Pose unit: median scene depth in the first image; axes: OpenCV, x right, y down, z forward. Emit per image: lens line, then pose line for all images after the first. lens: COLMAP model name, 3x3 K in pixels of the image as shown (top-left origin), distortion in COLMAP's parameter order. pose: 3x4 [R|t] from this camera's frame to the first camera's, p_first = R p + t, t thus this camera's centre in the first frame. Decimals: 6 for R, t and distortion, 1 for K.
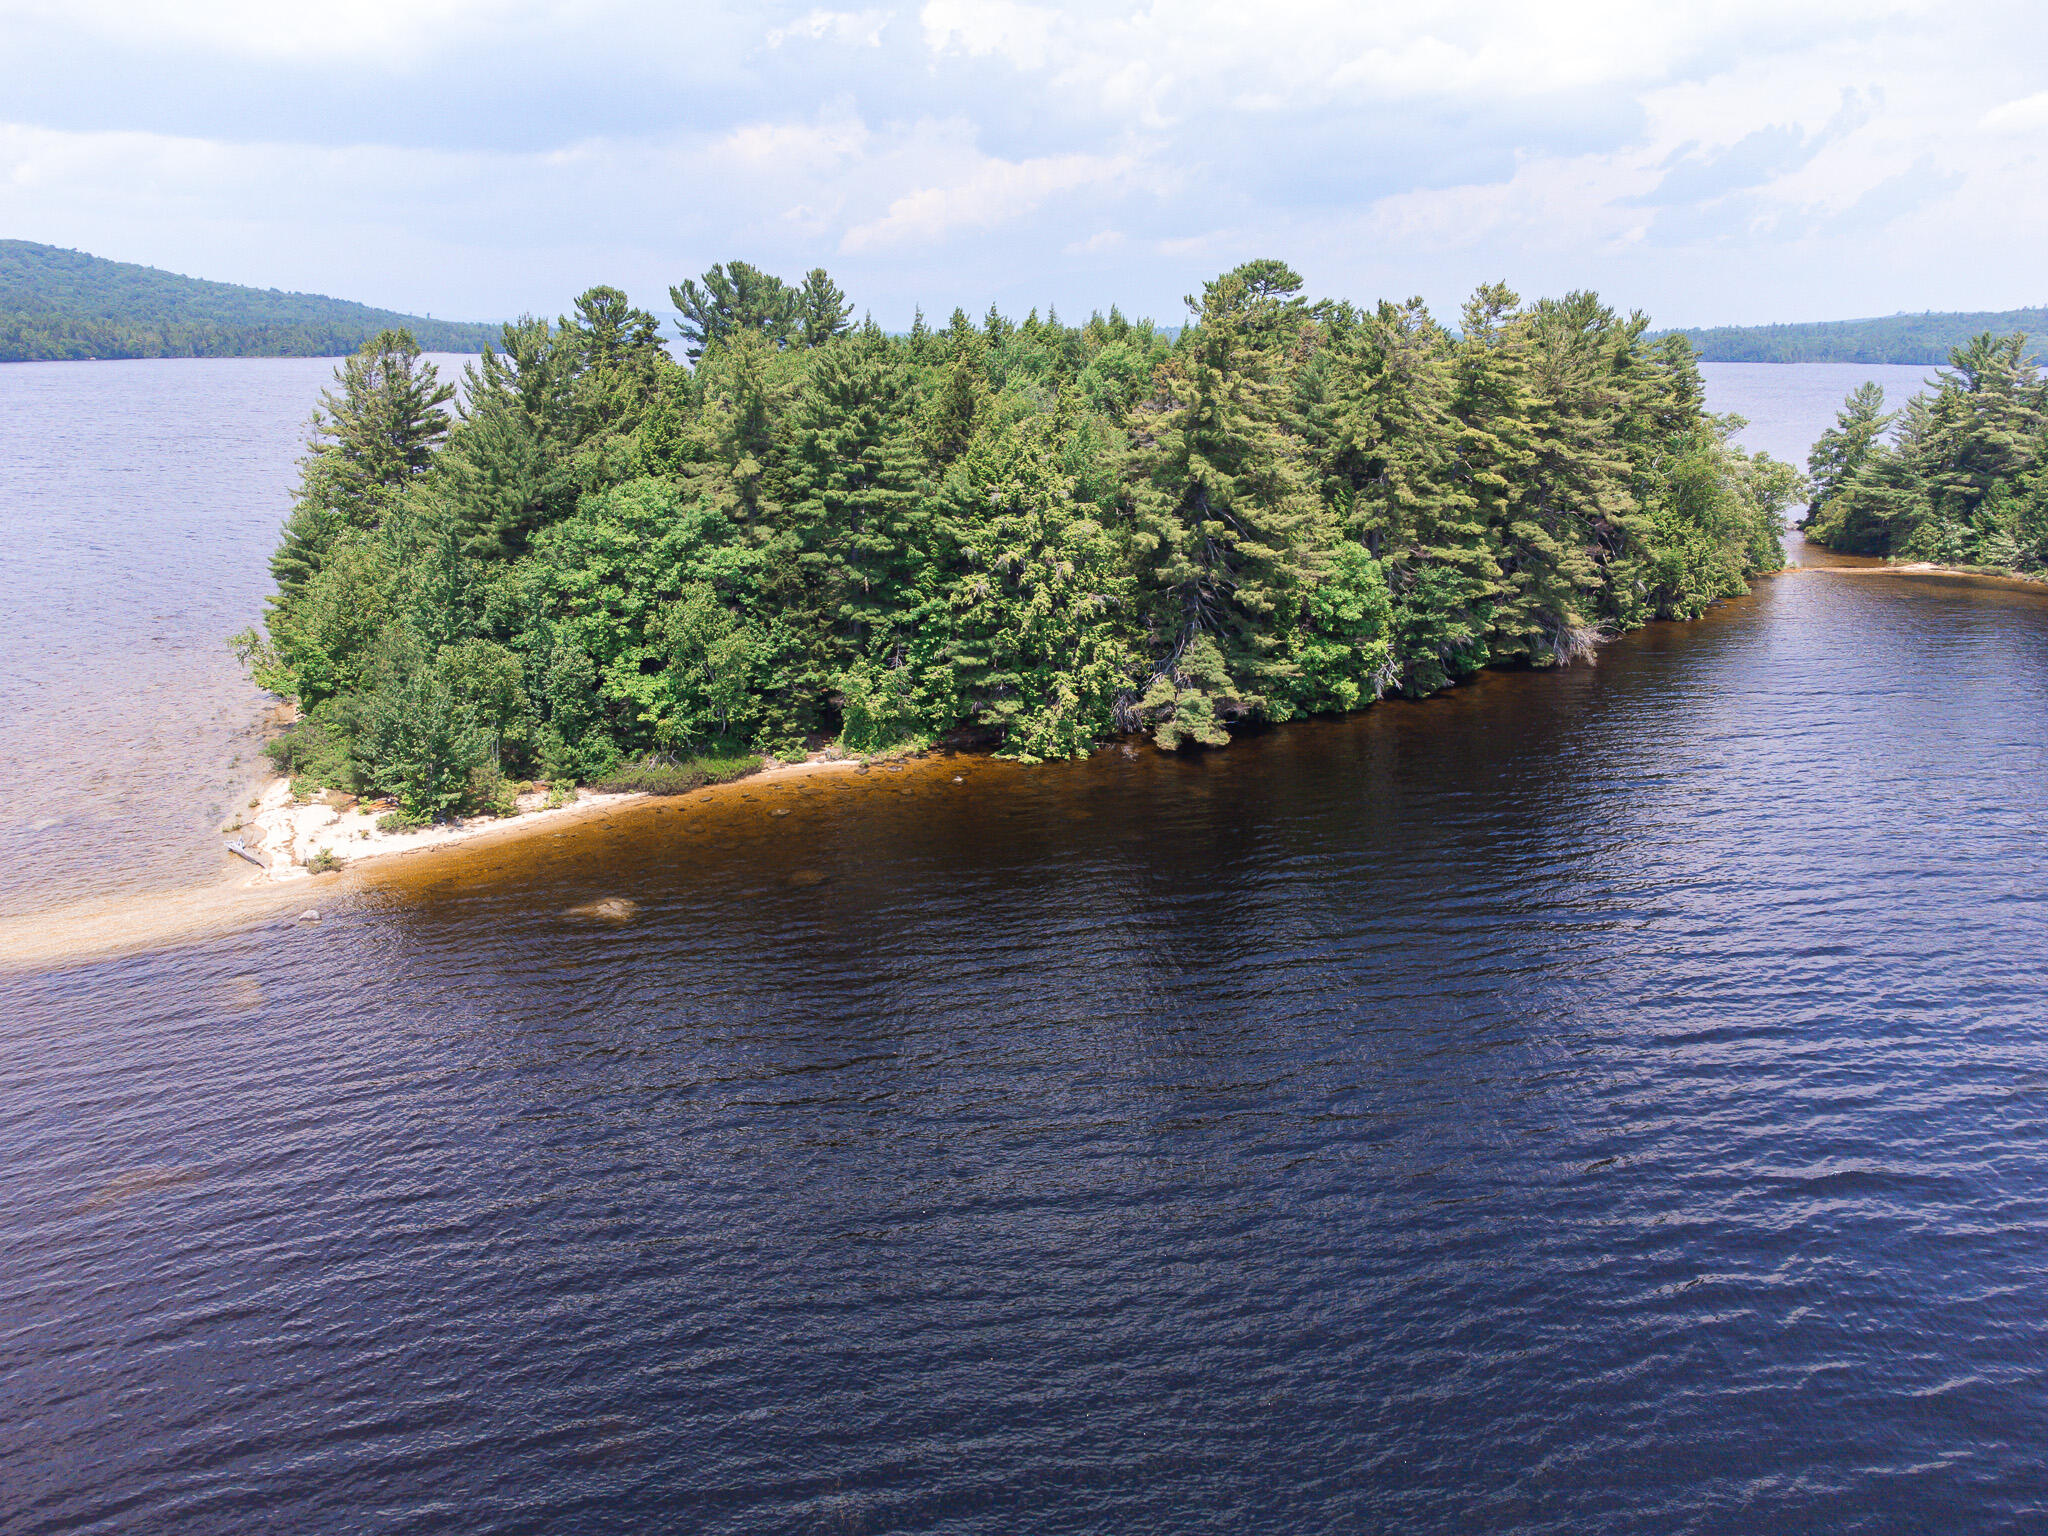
lens RADIAL K [[1537.0, 0, 1026.5], [0, 1537.0, 749.7], [0, 0, 1]] dist [0.021163, 0.003234]
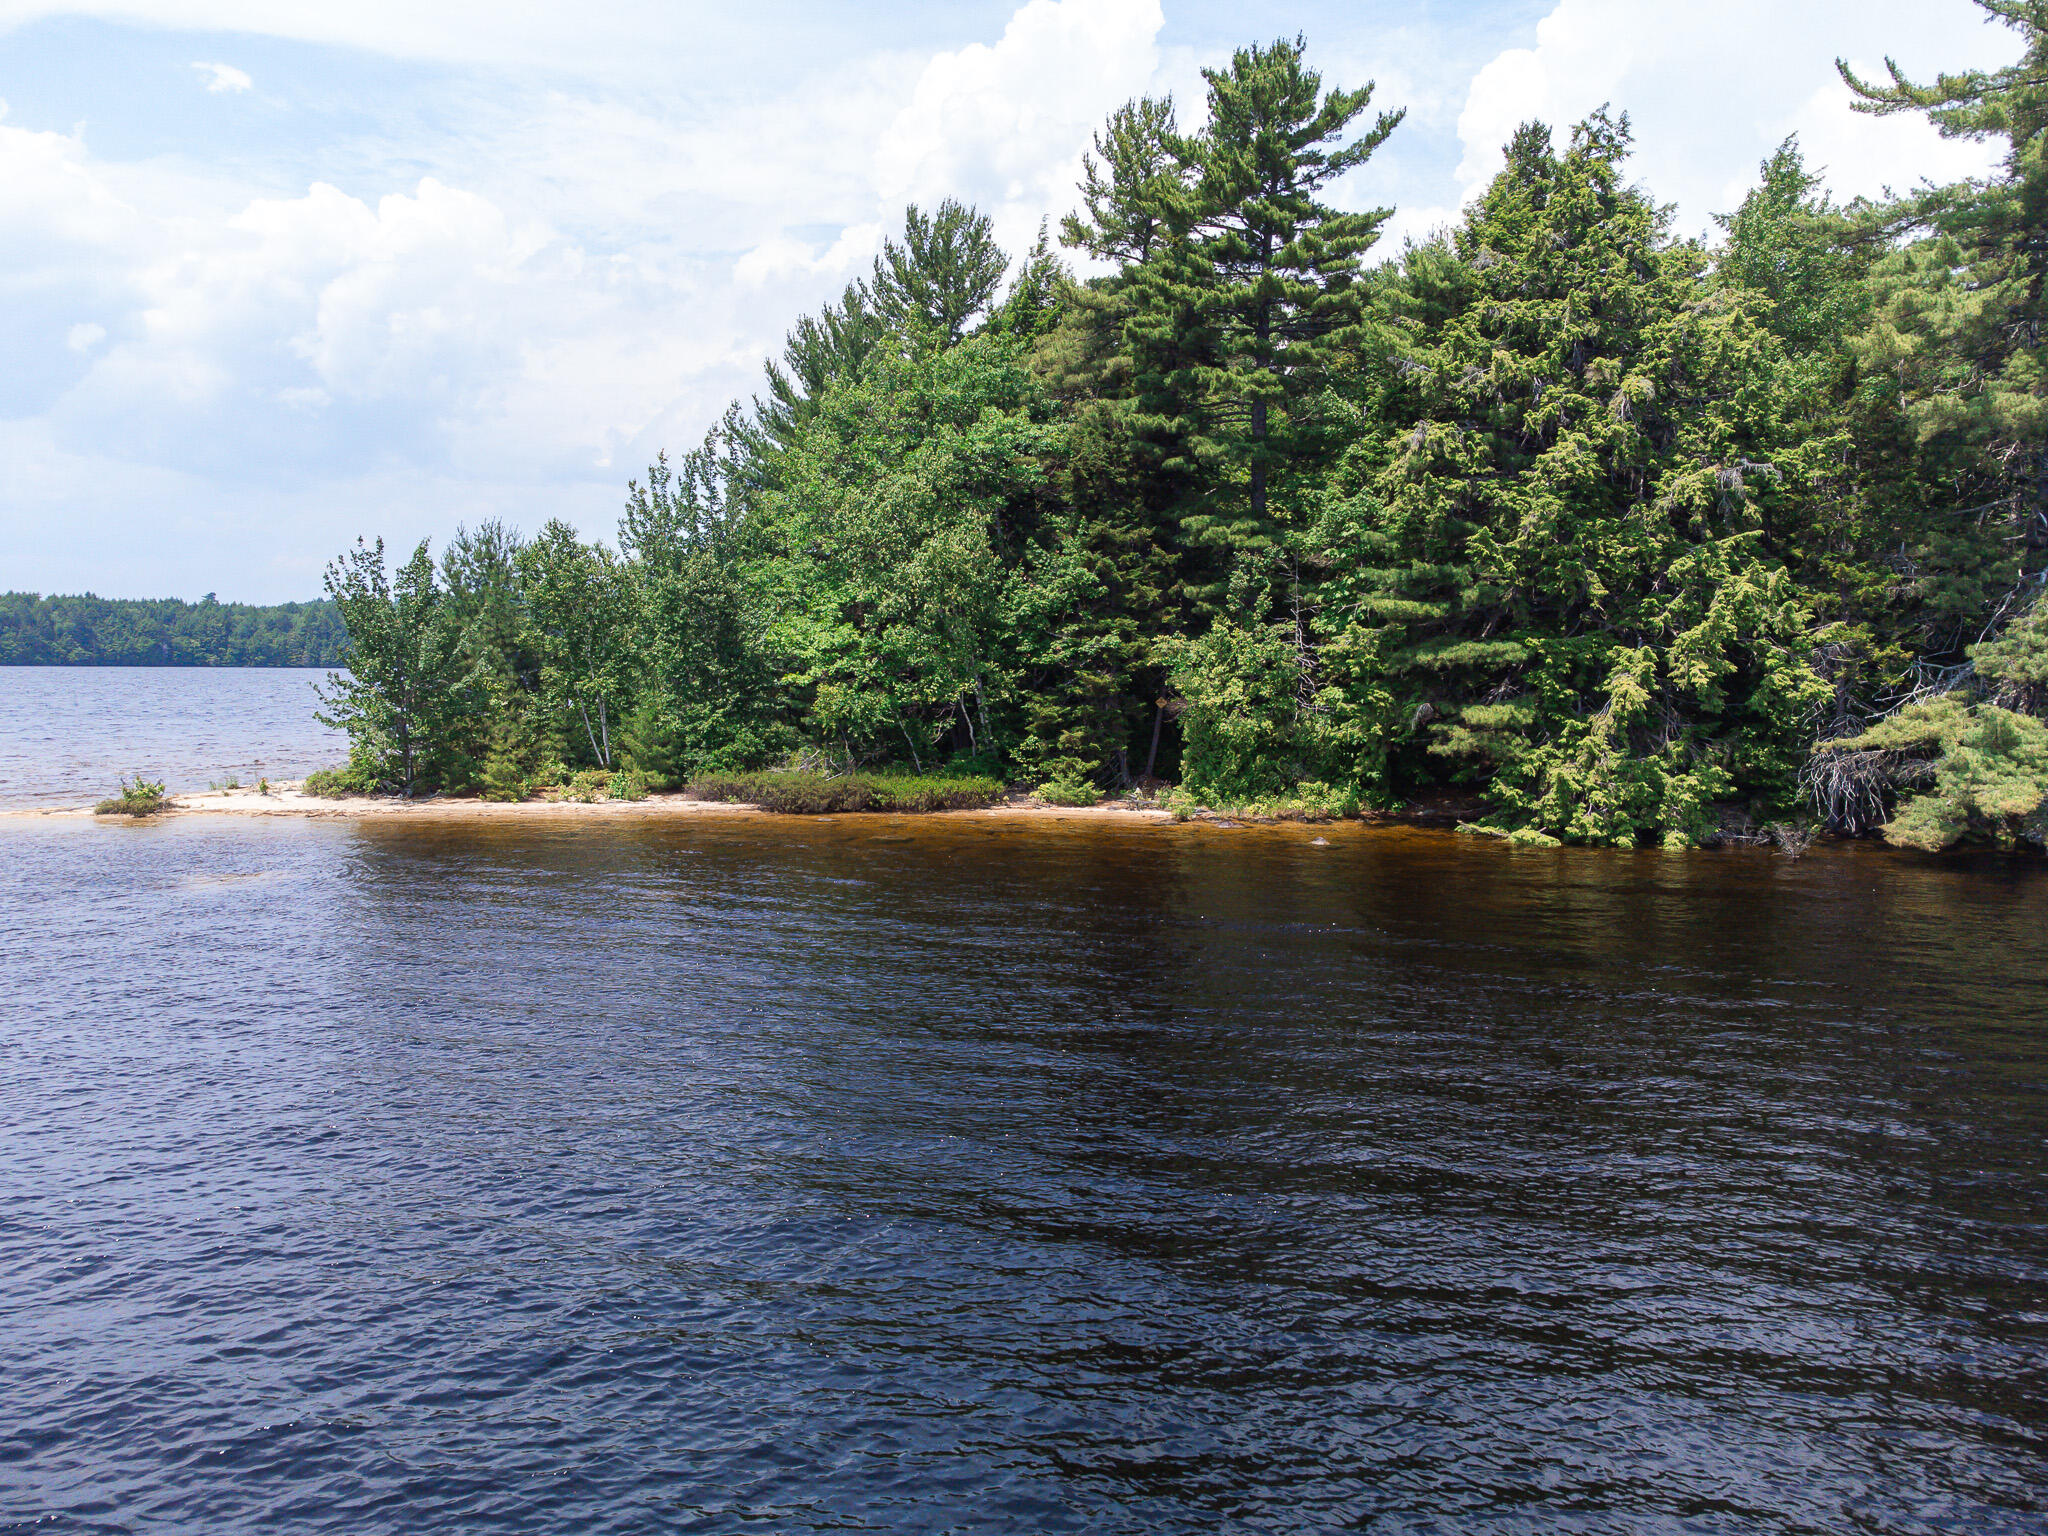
lens RADIAL K [[1537.0, 0, 1036.5], [0, 1537.0, 772.2], [0, 0, 1]] dist [0.021163, 0.003234]
pose [[0.804852, 0.038933, -0.592197, 0.144650], [-0.151409, 0.978296, -0.141462, 0.070291], [0.573837, 0.203519, 0.793279, 0.546642]]
